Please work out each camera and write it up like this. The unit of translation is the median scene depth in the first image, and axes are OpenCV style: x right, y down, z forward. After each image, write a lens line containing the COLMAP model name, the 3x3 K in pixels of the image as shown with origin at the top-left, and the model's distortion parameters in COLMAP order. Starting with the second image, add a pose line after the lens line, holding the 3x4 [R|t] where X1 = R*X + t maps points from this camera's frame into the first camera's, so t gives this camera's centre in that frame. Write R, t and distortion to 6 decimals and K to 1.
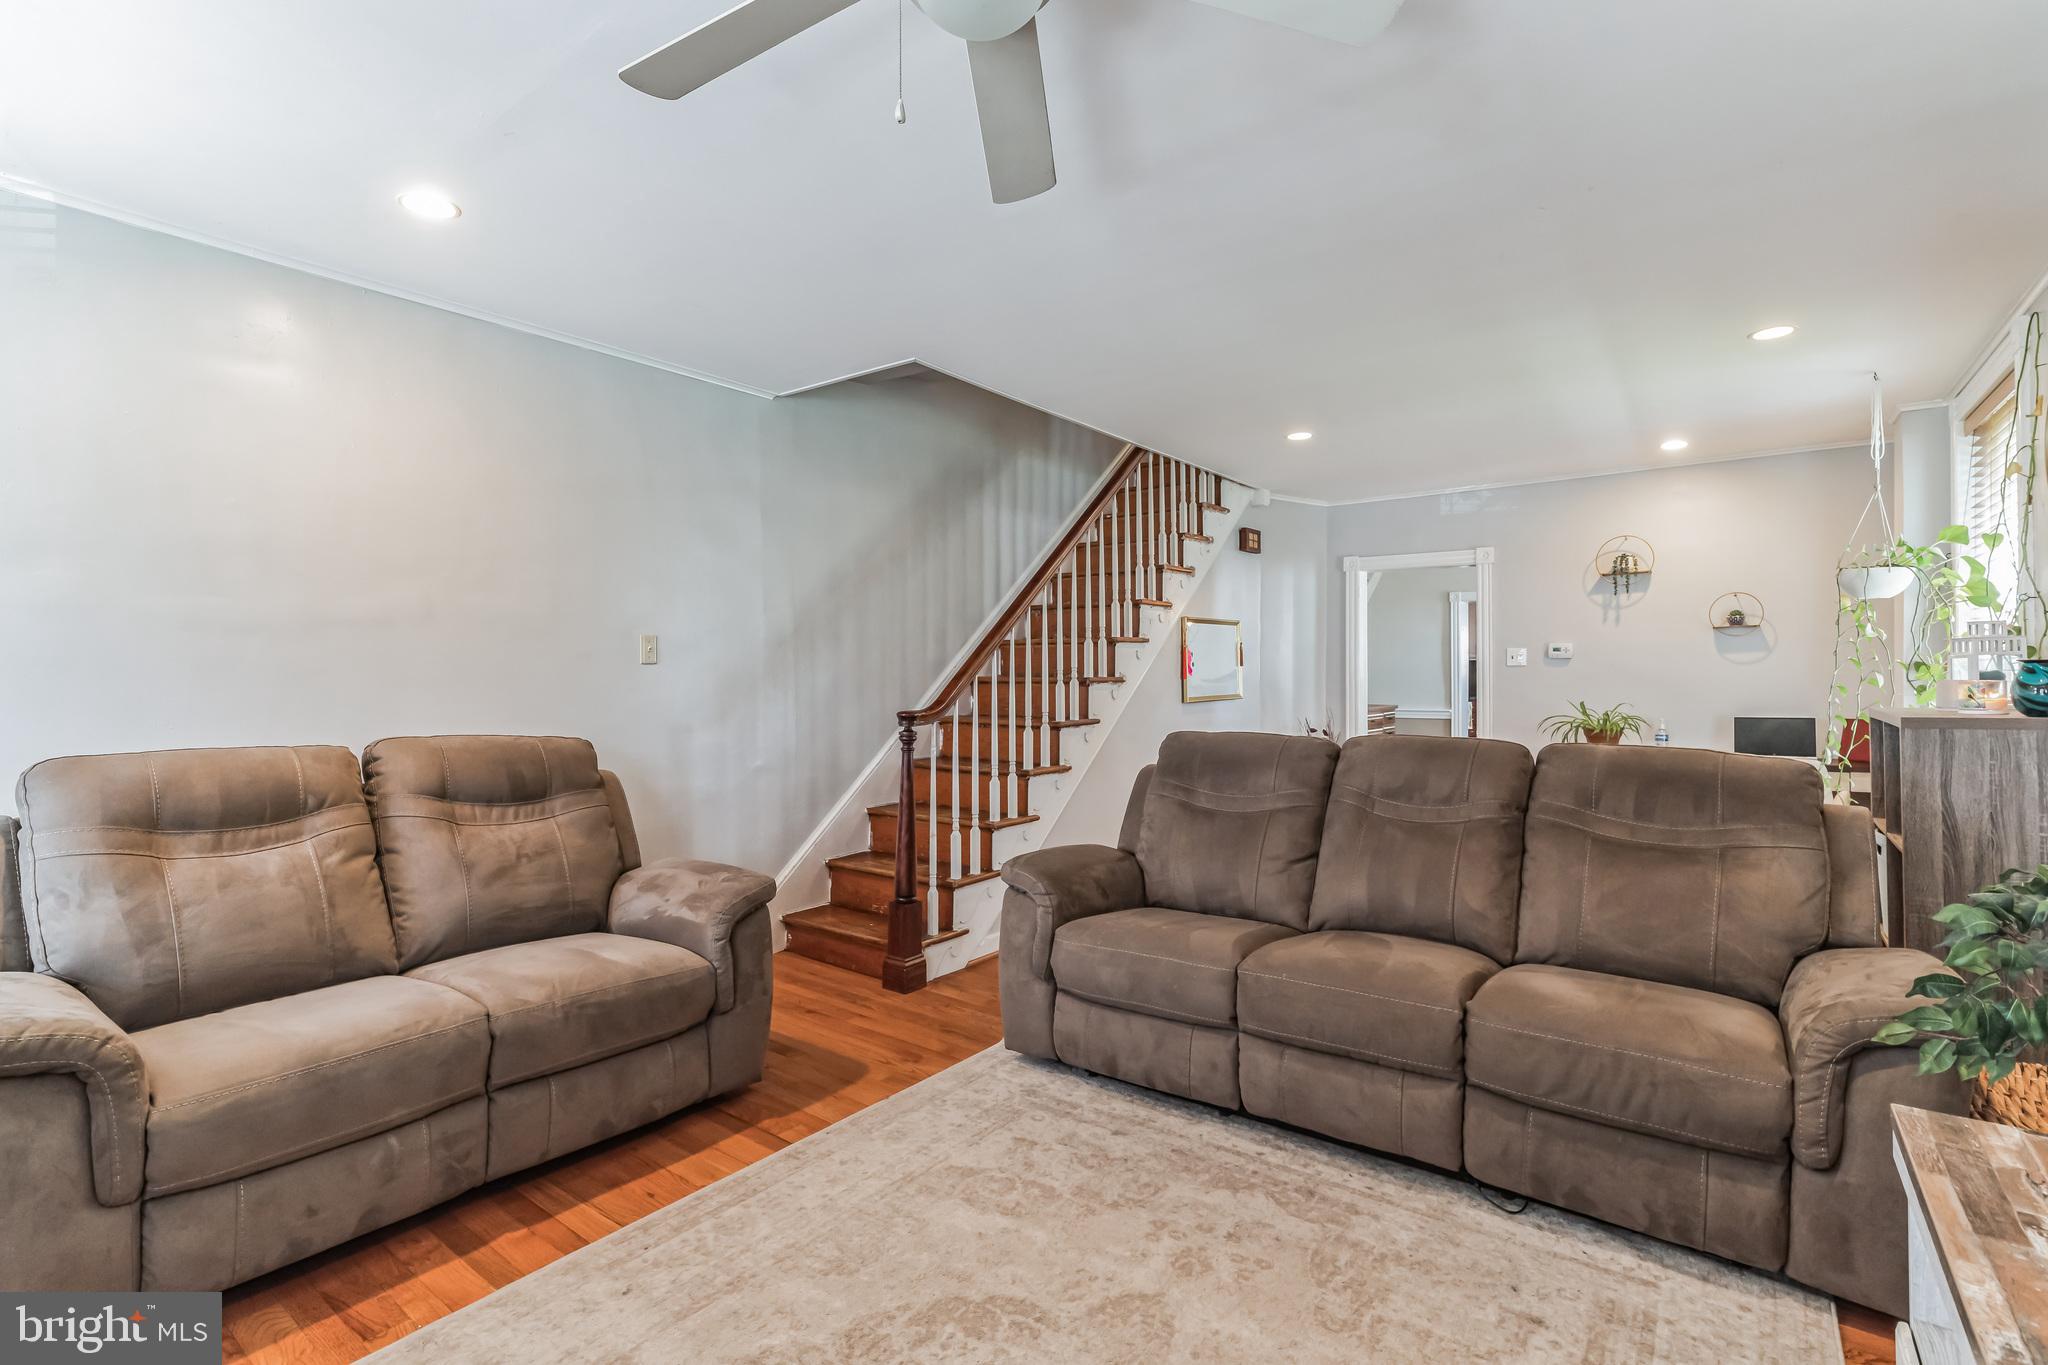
lens RADIAL K [[962.2, 0, 1018.4], [0, 962.2, 681.4], [0, 0, 1]] dist [-0.004250, -0.000143]
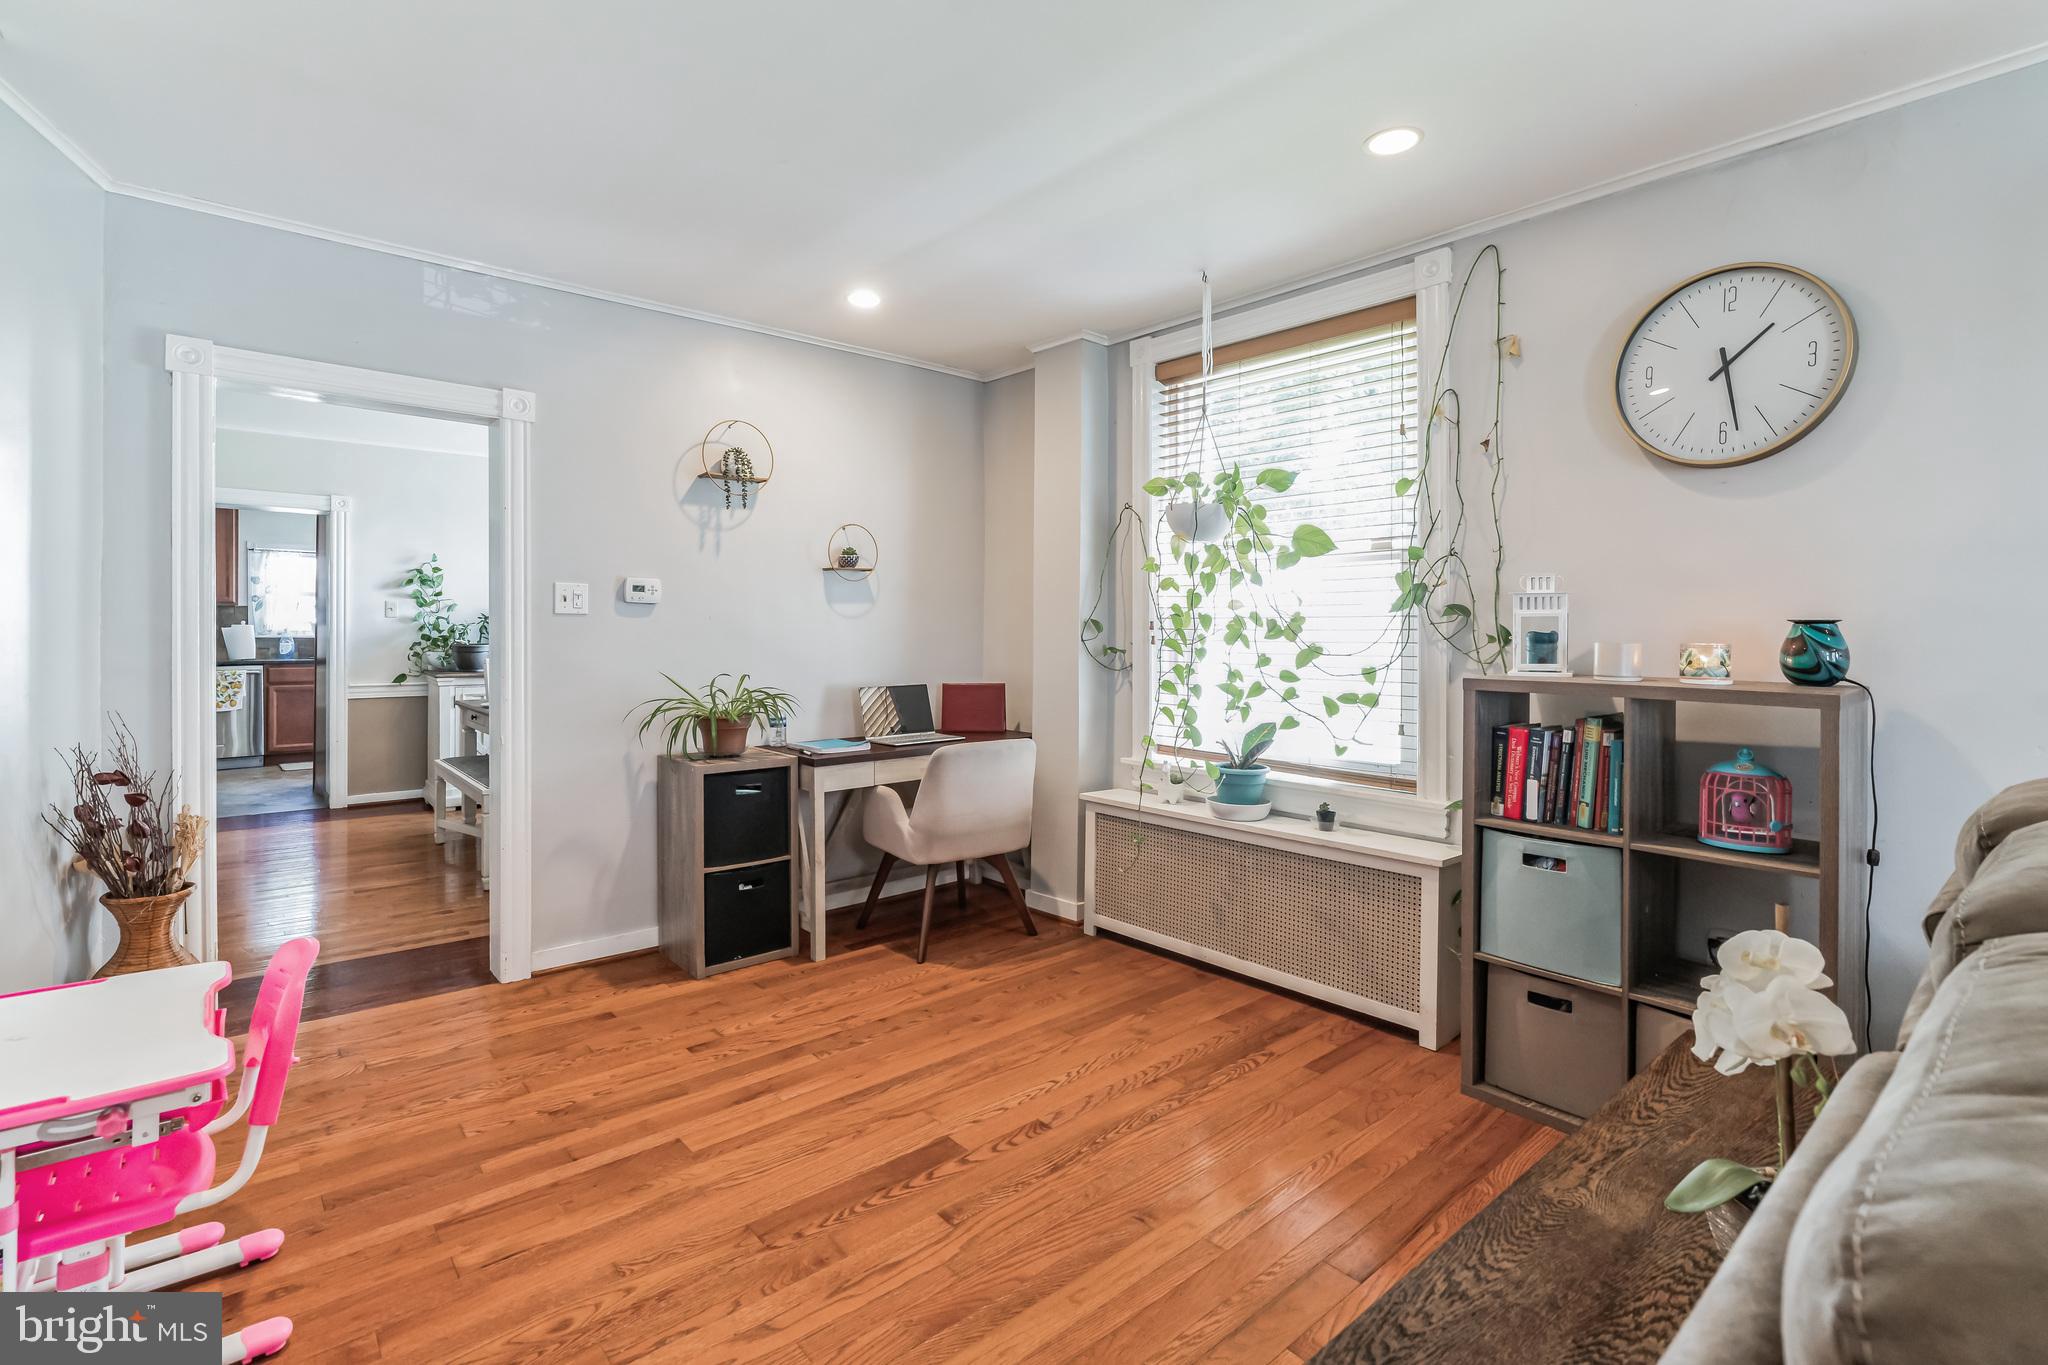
lens RADIAL K [[962.2, 0, 1035.0], [0, 962.2, 641.1], [0, 0, 1]] dist [-0.004250, -0.000143]
pose [[0.196884, -0.006024, 0.980408, 0.051394], [-0.000654, 0.999980, 0.006276, -0.009653], [-0.980427, -0.001877, 0.196876, 1.554394]]
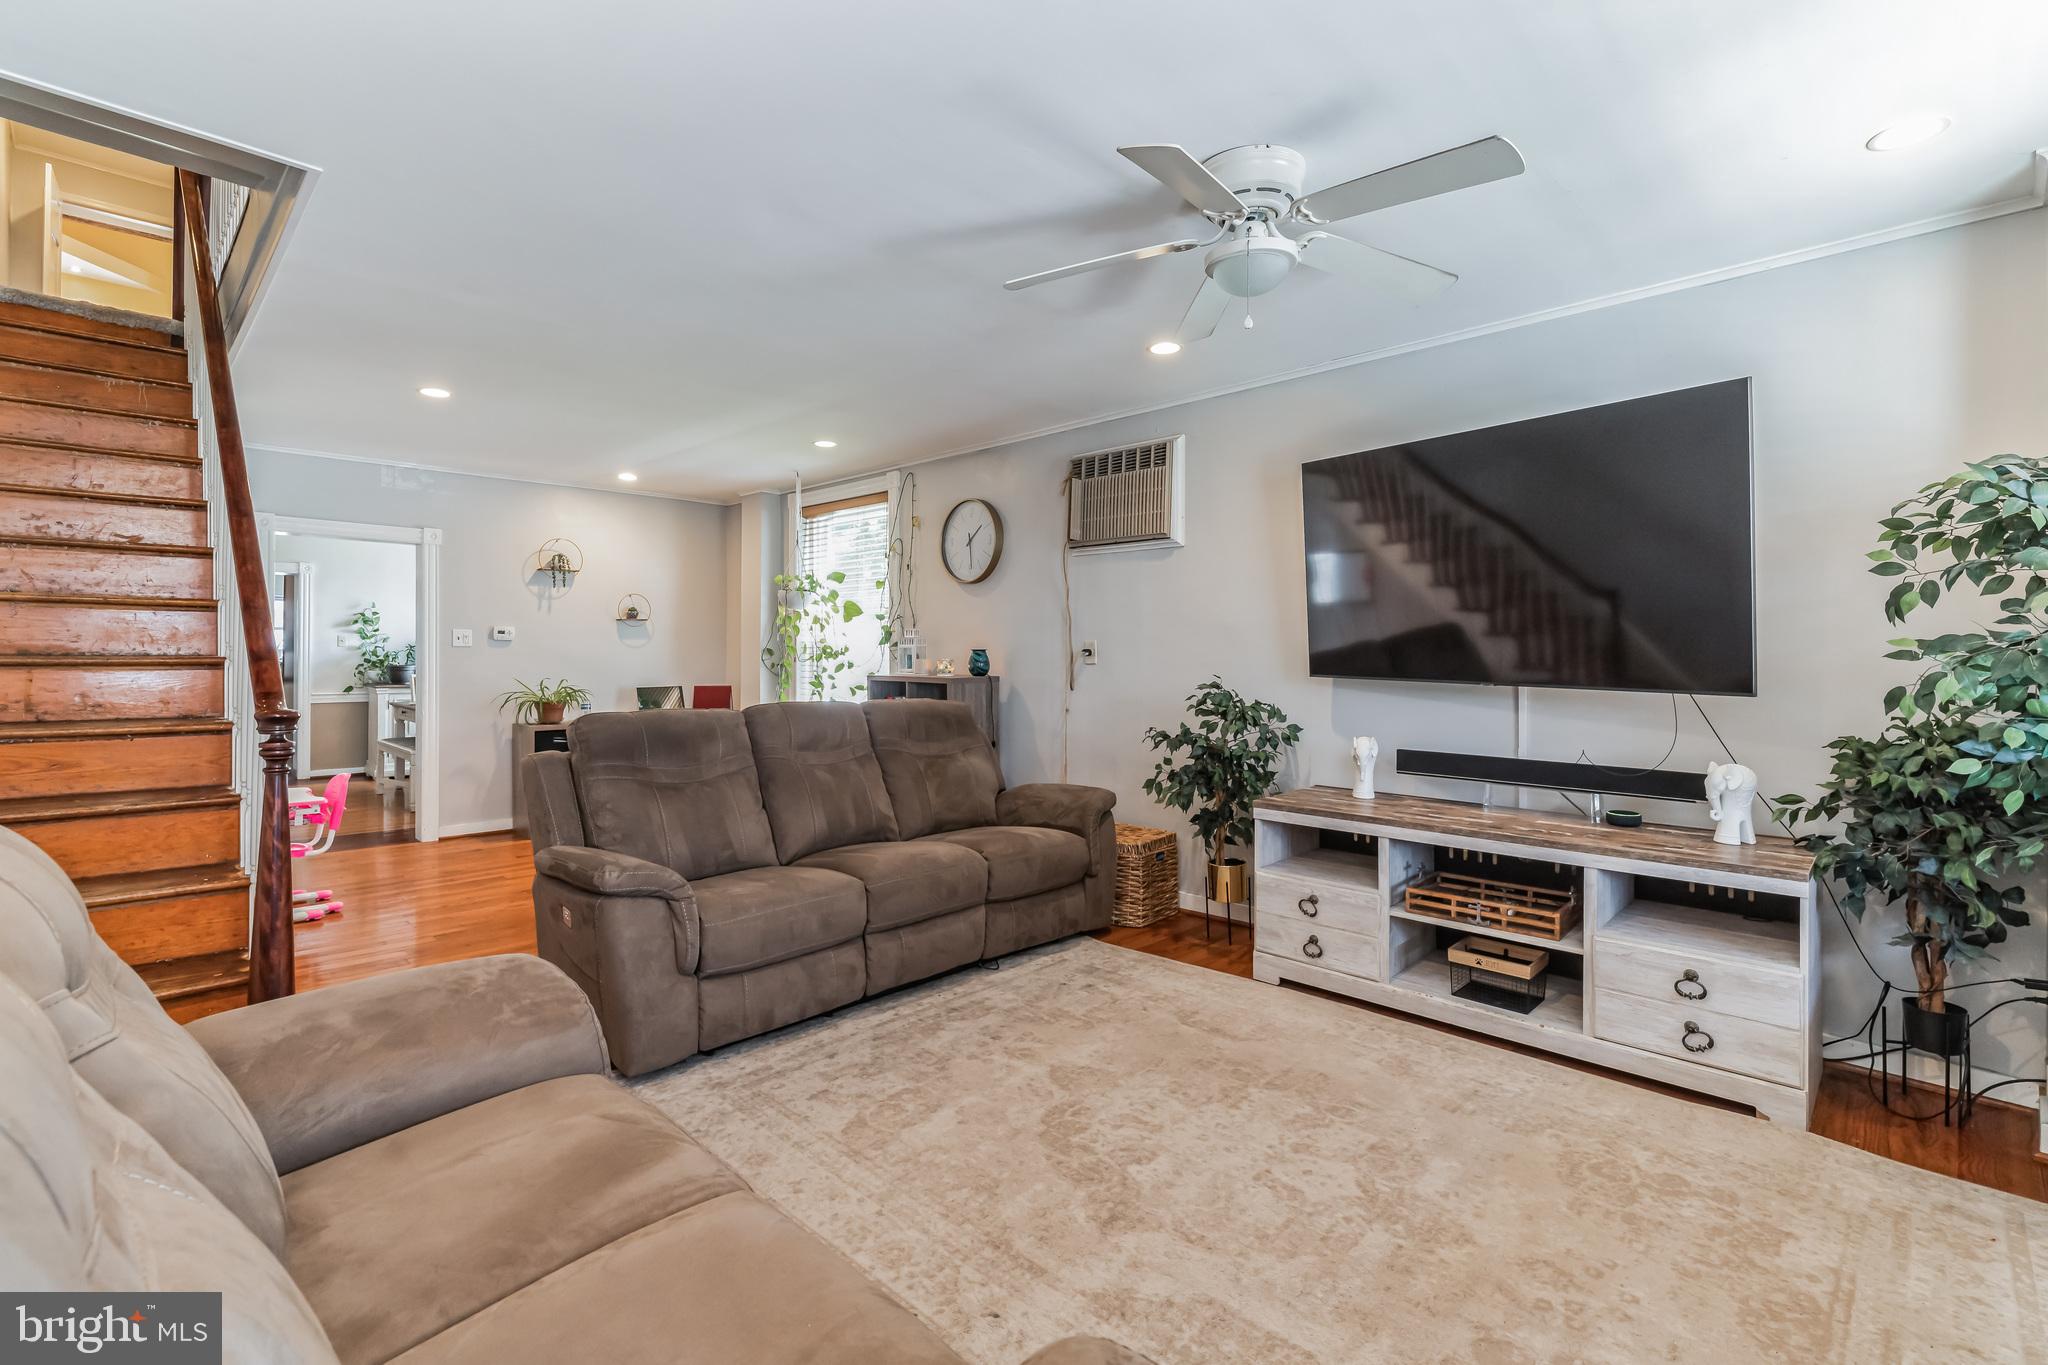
lens RADIAL K [[921.5, 0, 1028.5], [0, 921.5, 654.5], [0, 0, 1]] dist [-0.001455, 0.000284]
pose [[0.122773, 0.004111, 0.992426, -1.001123], [0.002742, 0.999986, -0.004481, -0.002563], [-0.992431, 0.003271, 0.122760, 0.659716]]
